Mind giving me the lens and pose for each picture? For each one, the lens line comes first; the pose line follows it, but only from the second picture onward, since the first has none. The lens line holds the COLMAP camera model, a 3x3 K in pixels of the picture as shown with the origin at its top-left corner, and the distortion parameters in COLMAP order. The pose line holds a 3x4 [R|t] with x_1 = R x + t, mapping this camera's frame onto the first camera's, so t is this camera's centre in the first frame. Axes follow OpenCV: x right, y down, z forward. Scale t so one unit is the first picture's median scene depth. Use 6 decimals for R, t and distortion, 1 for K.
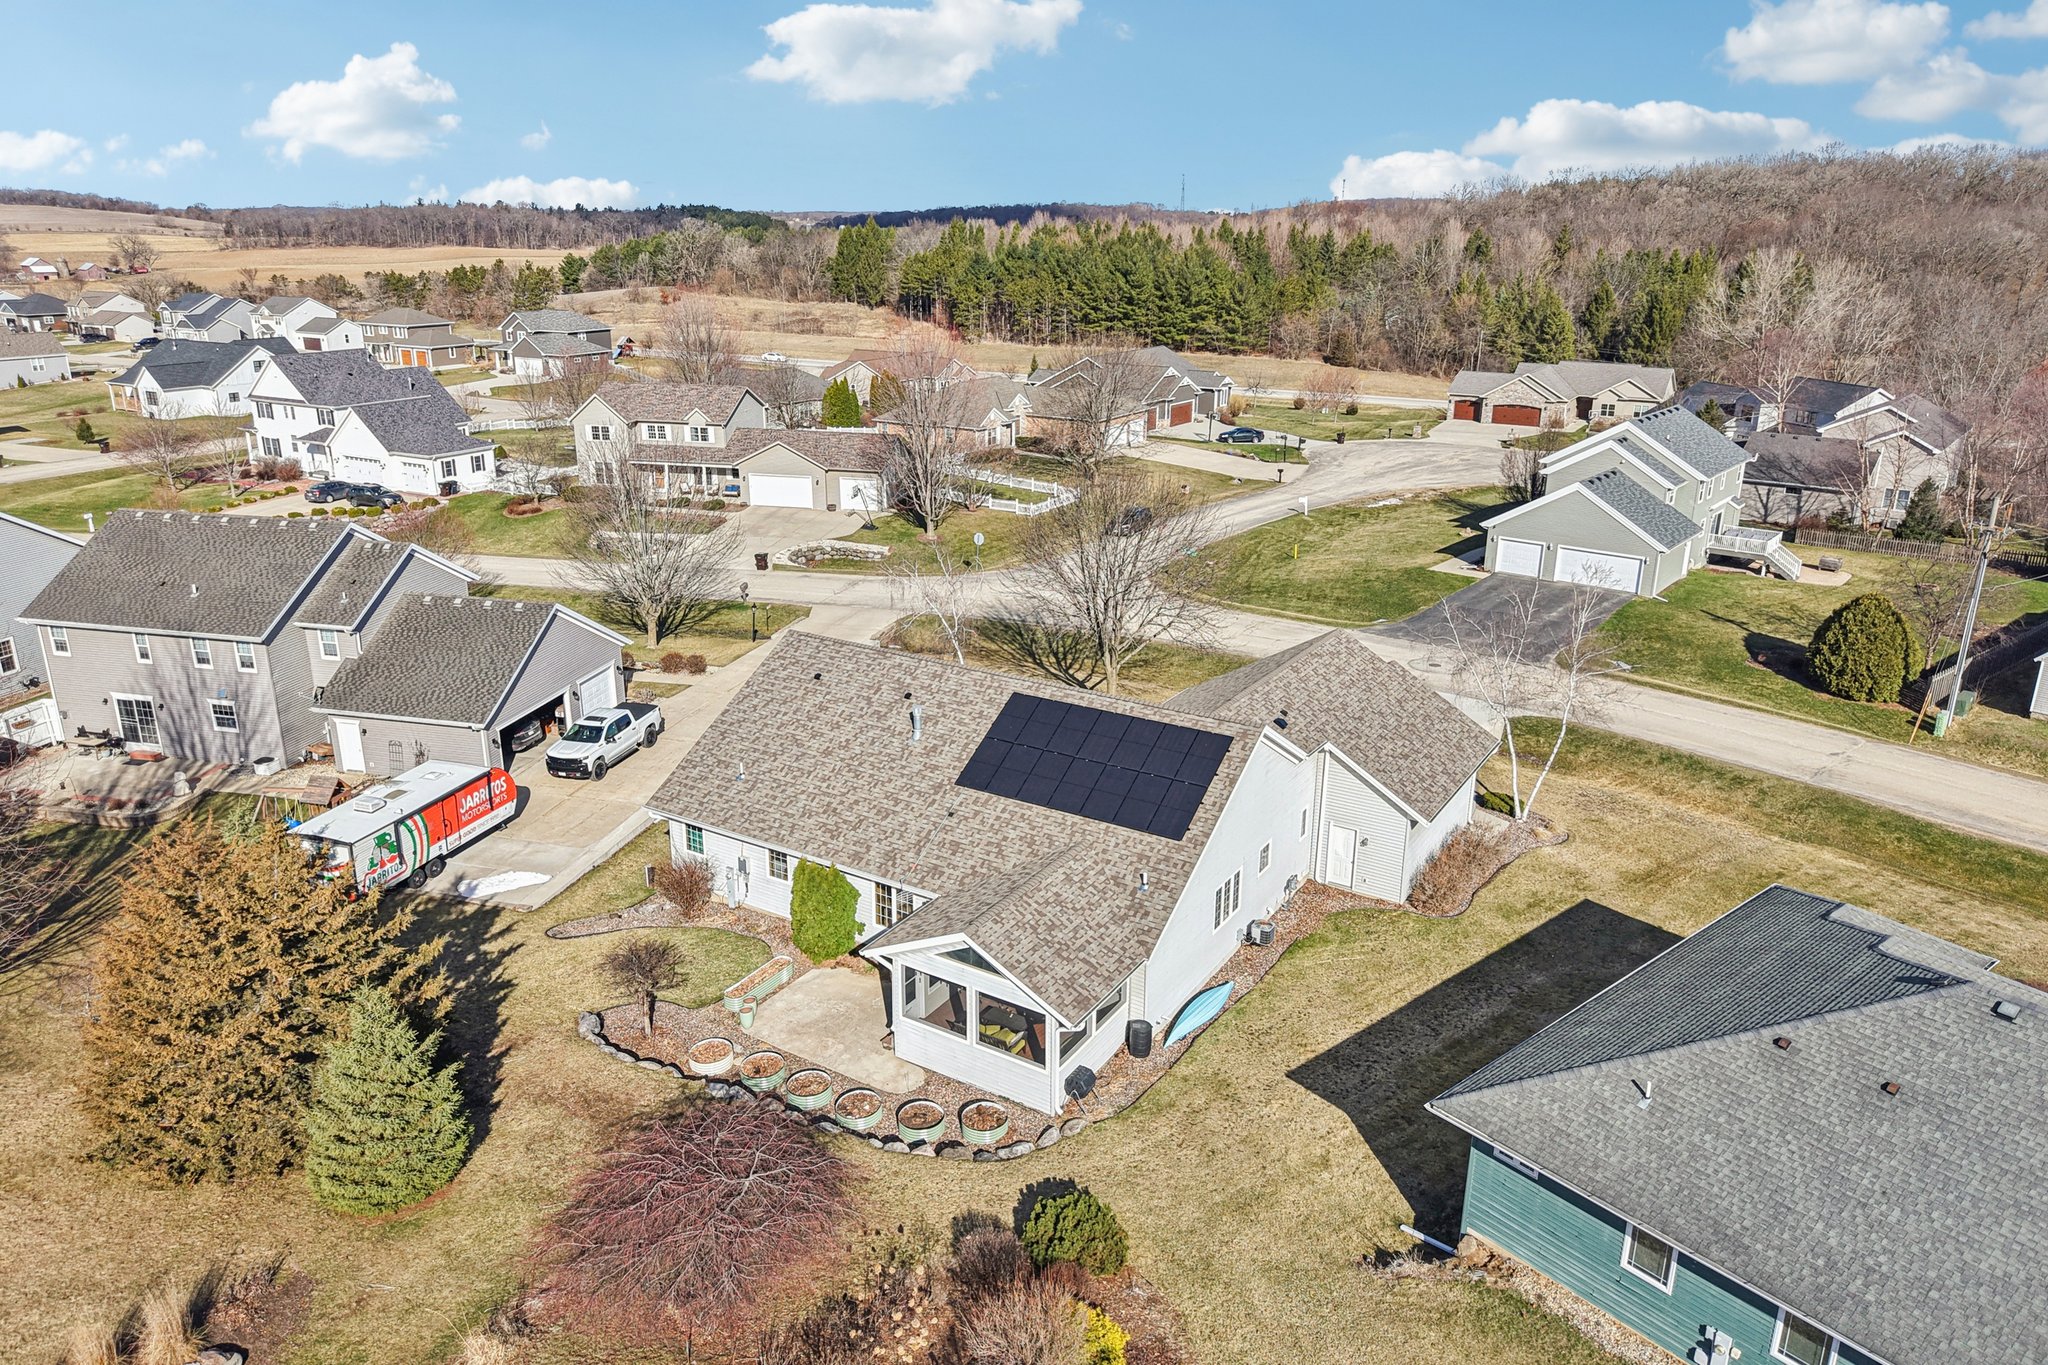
lens RADIAL K [[1378.8, 0, 1024.0], [0, 1378.8, 682.5], [0, 0, 1]] dist [0.021764, -0.022346]
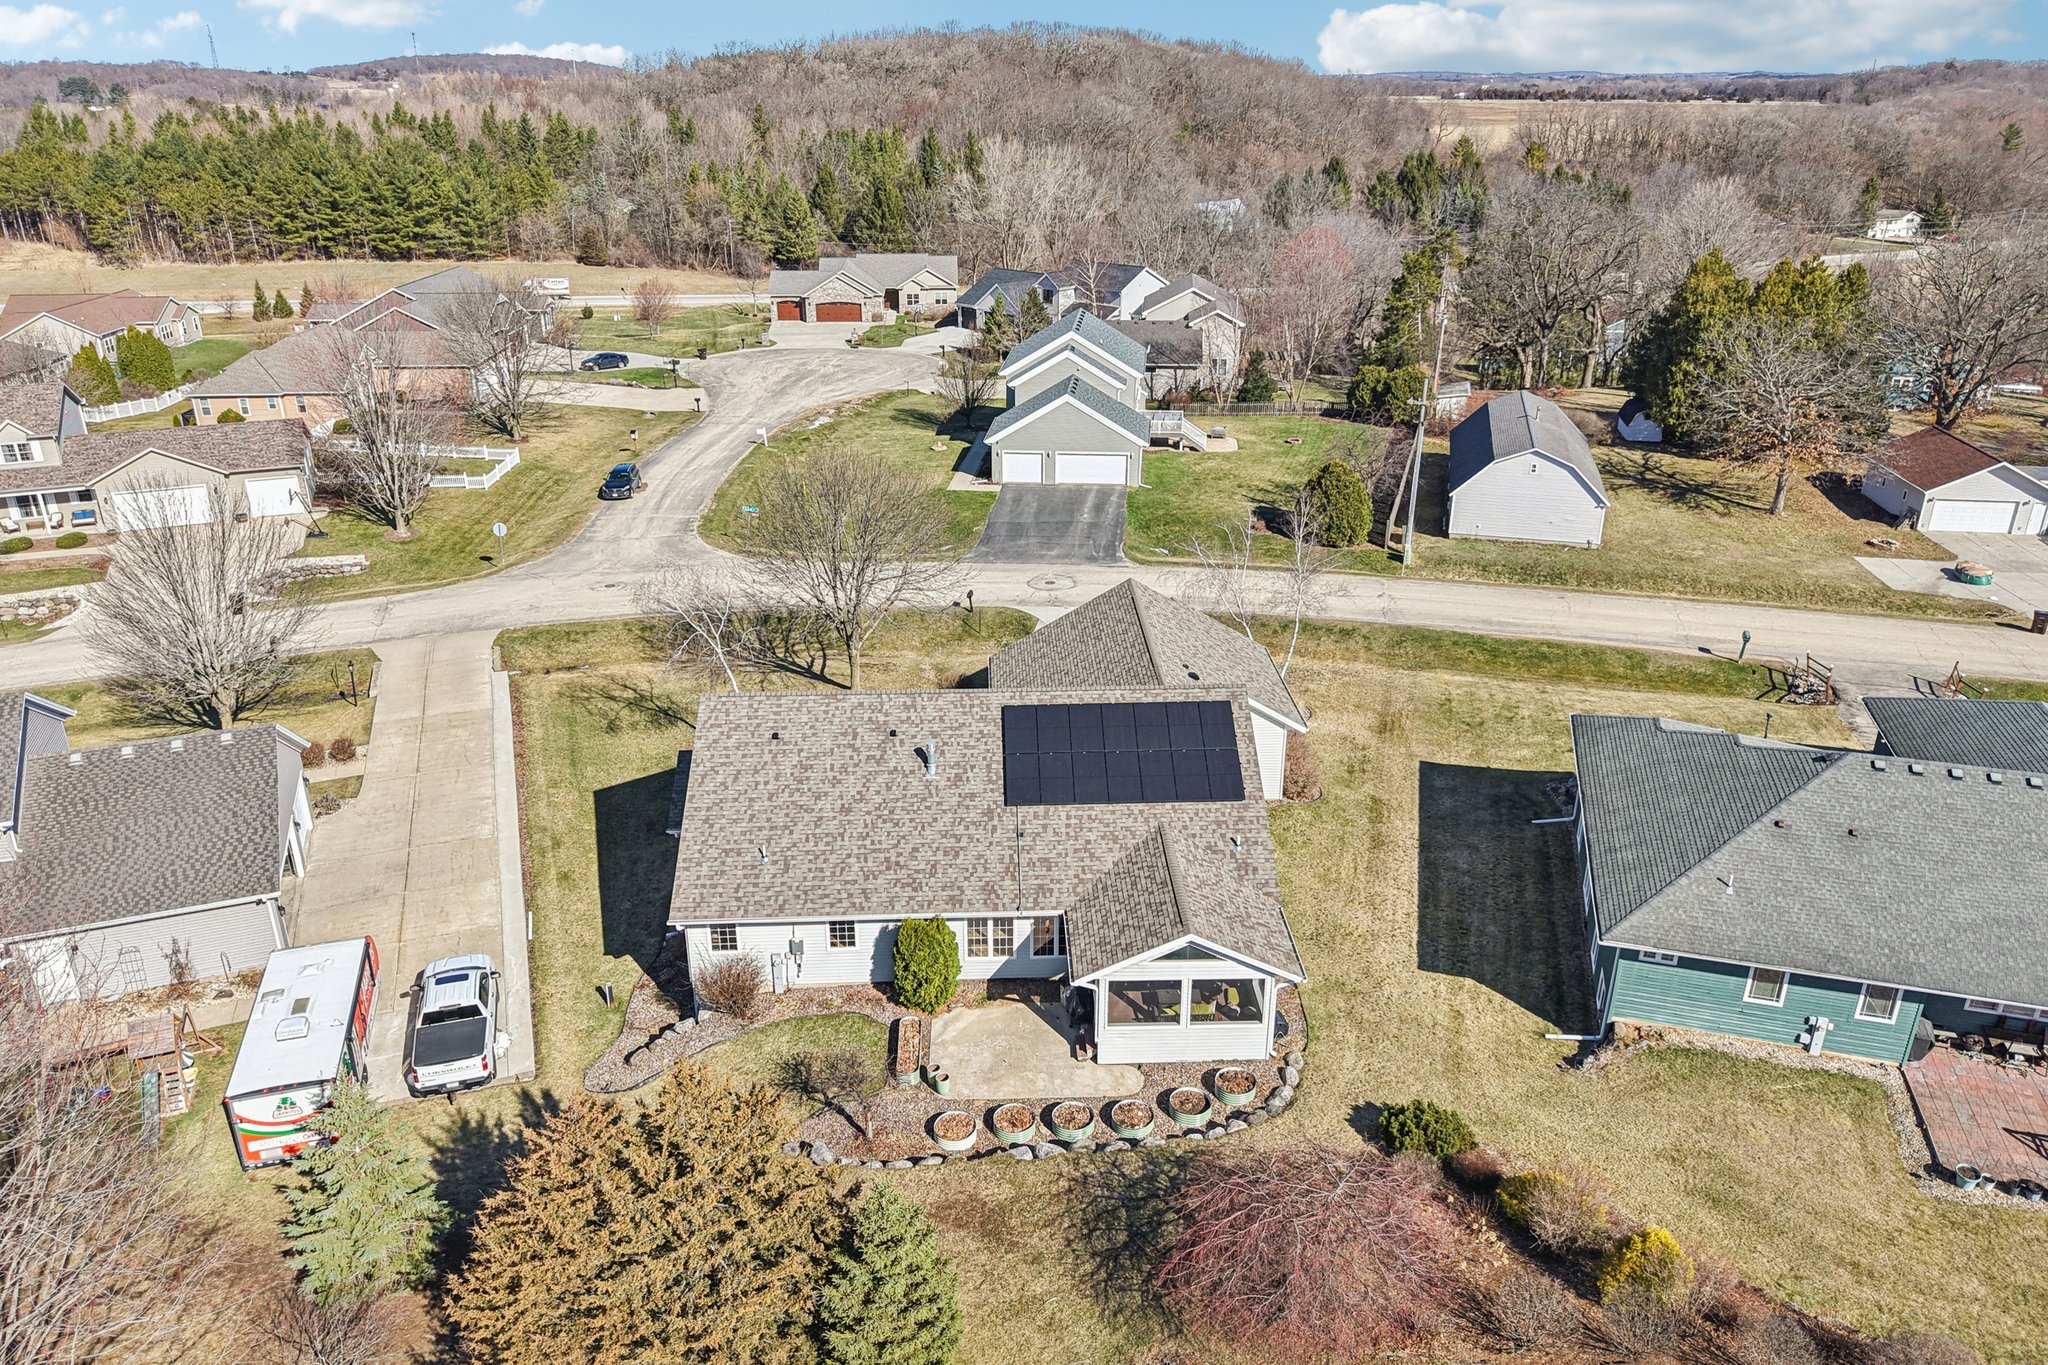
lens RADIAL K [[1424.1, 0, 1024.0], [0, 1424.1, 682.5], [0, 0, 1]] dist [0.009541, 0.005086]
pose [[0.824962, -0.226439, 0.517845, -0.216218], [0.184017, 0.973922, 0.132716, -0.059072], [-0.534393, -0.014193, 0.845117, 0.032836]]
